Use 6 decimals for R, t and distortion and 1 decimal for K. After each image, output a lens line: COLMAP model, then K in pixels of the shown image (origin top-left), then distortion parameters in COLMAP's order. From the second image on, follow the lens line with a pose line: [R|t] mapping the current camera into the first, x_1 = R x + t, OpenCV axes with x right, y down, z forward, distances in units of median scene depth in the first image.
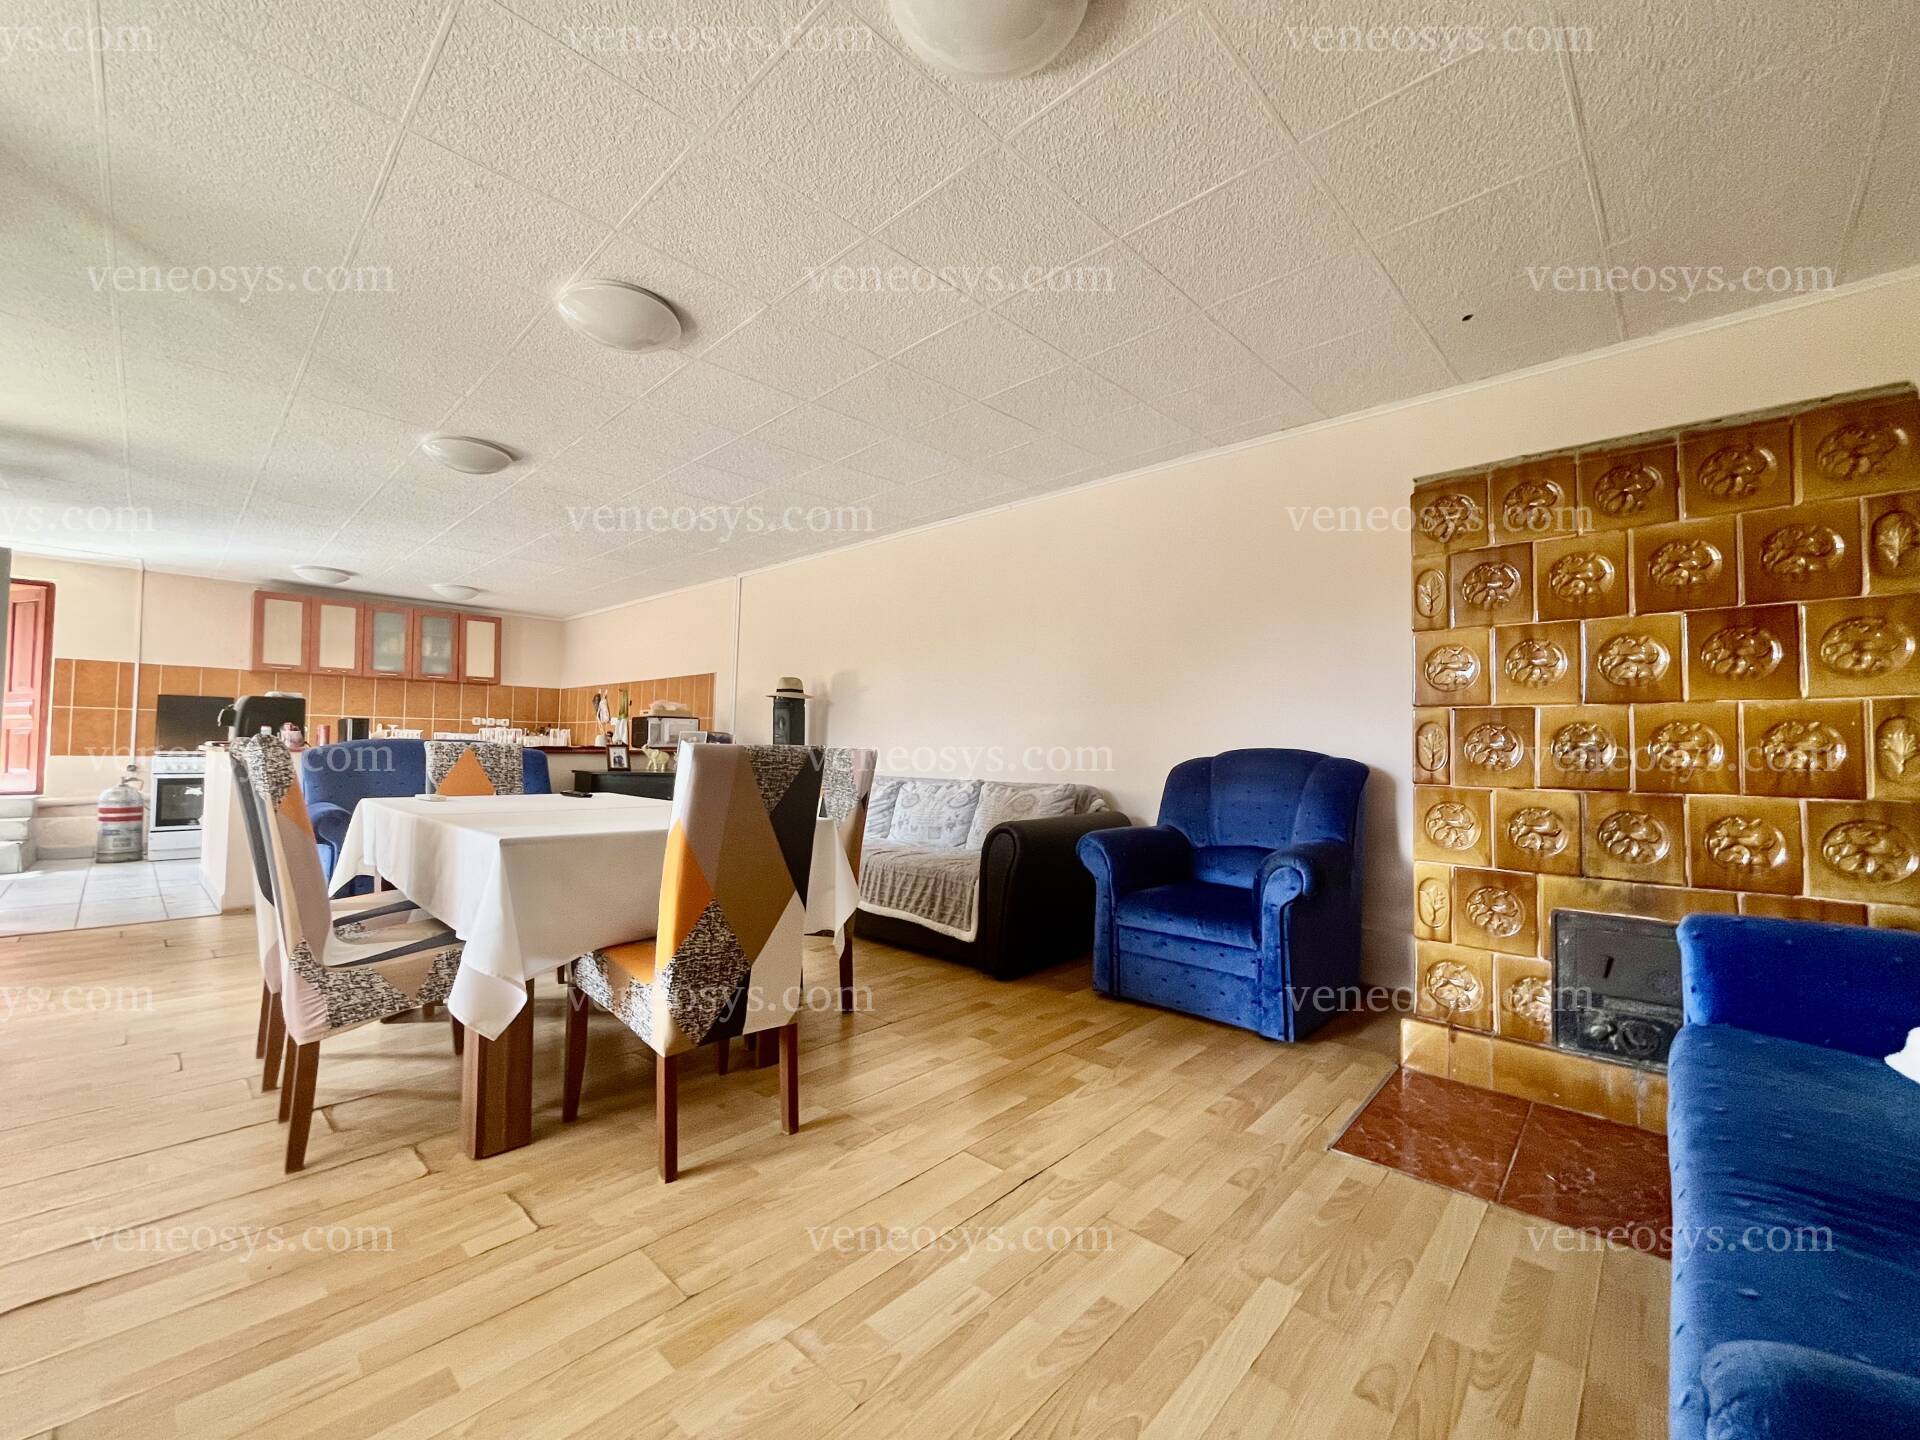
lens RADIAL K [[776.4, 0, 955.0], [0, 776.4, 726.4], [0, 0, 1]] dist [-0.002097, -0.000425]
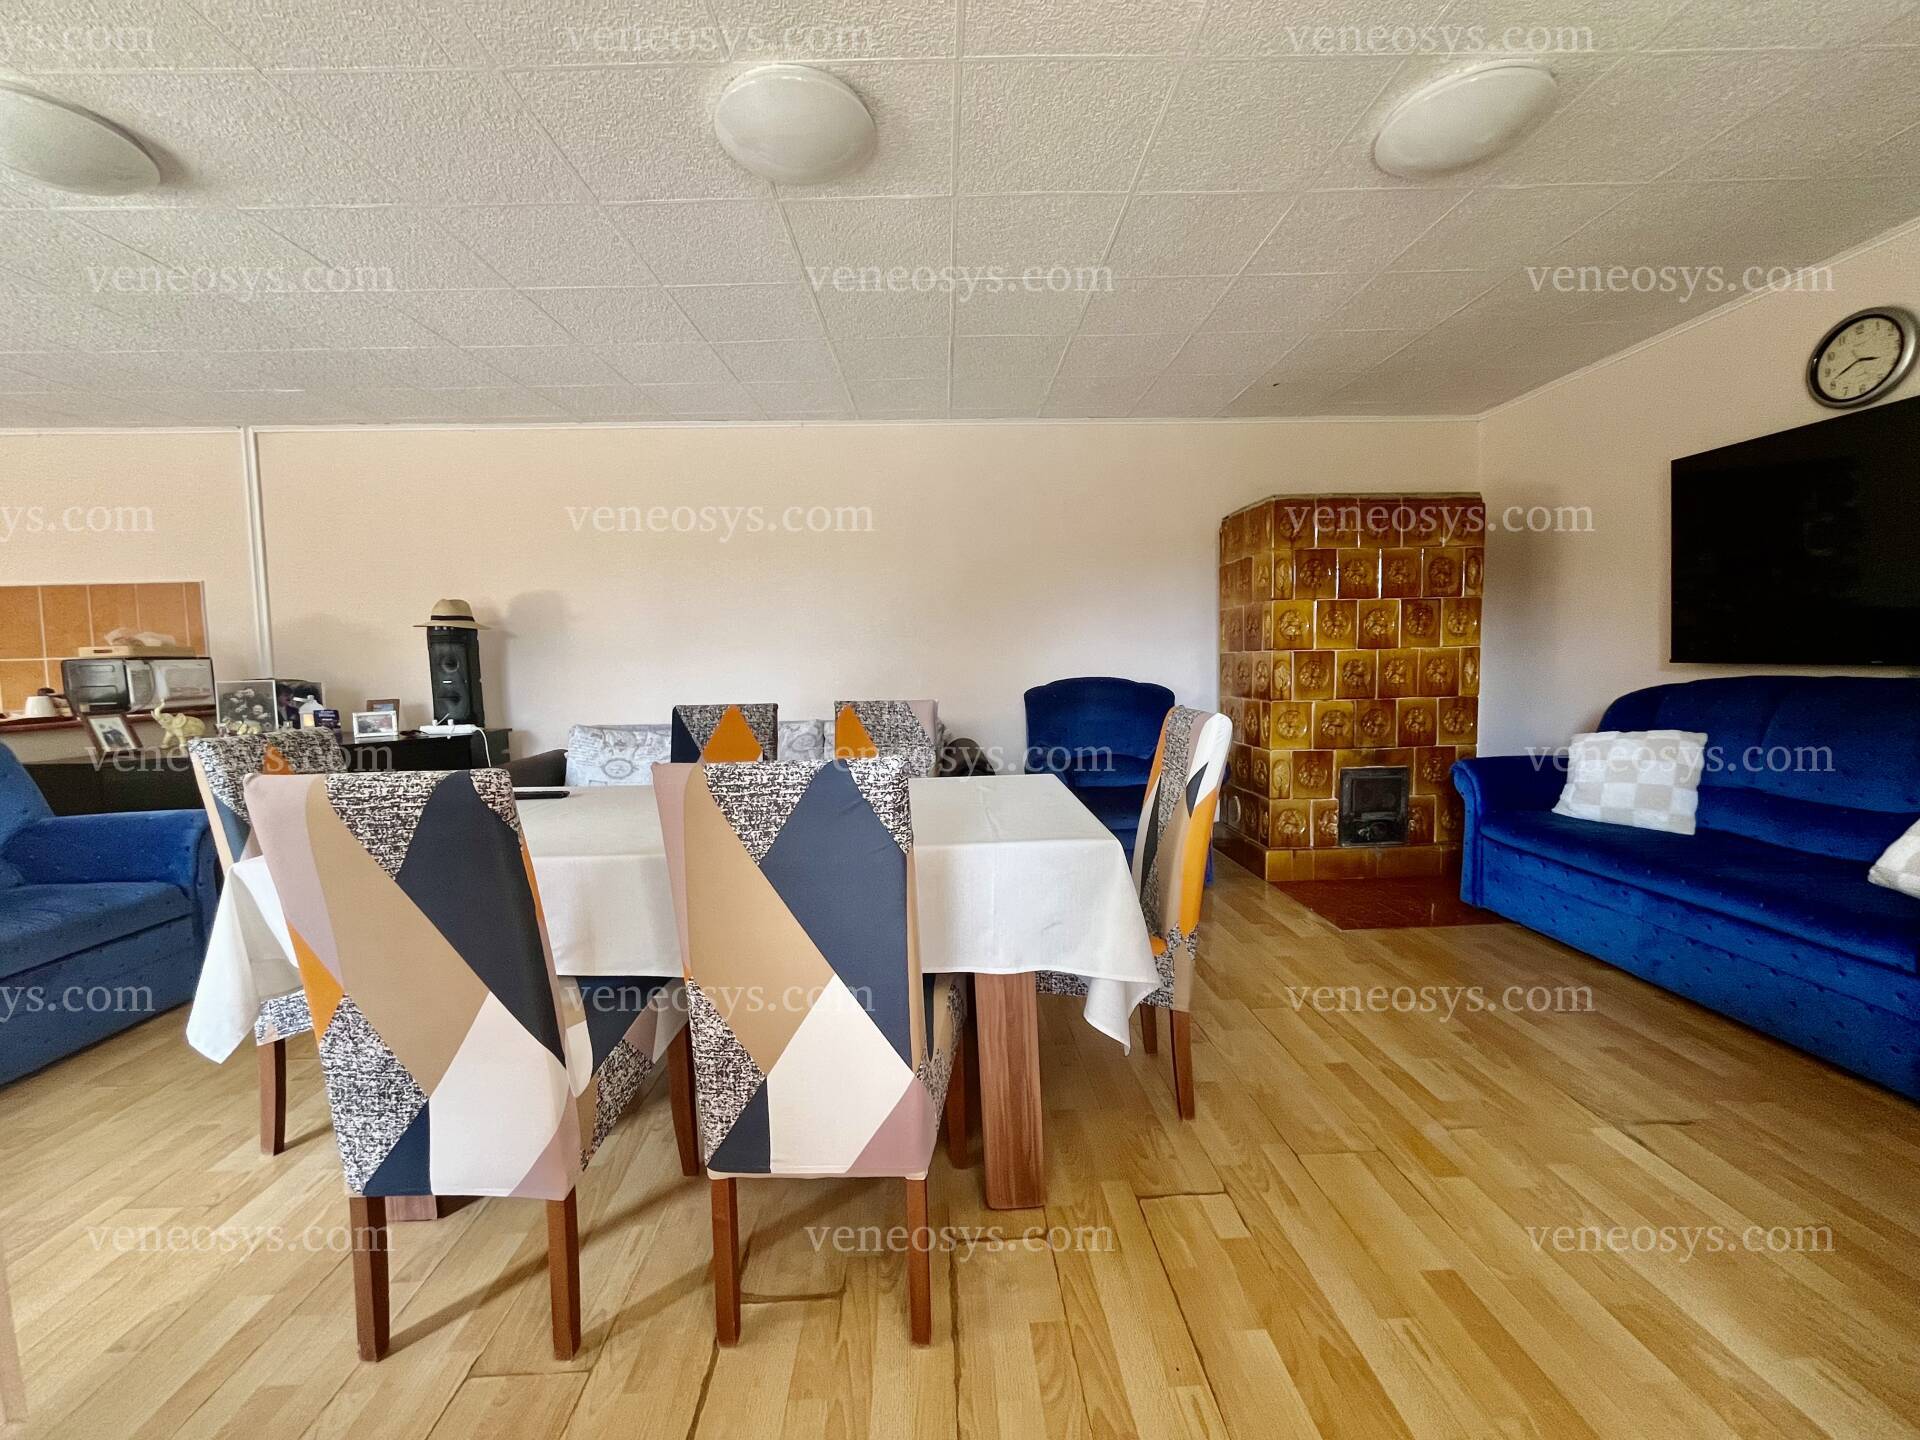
lens RADIAL K [[776.4, 0, 953.4], [0, 776.4, 724.1], [0, 0, 1]] dist [-0.002097, -0.000425]
pose [[0.705471, -0.092321, 0.702700, -1.036873], [0.009809, 0.992657, 0.120568, -0.078700], [-0.708671, -0.078165, 0.701196, 0.403946]]
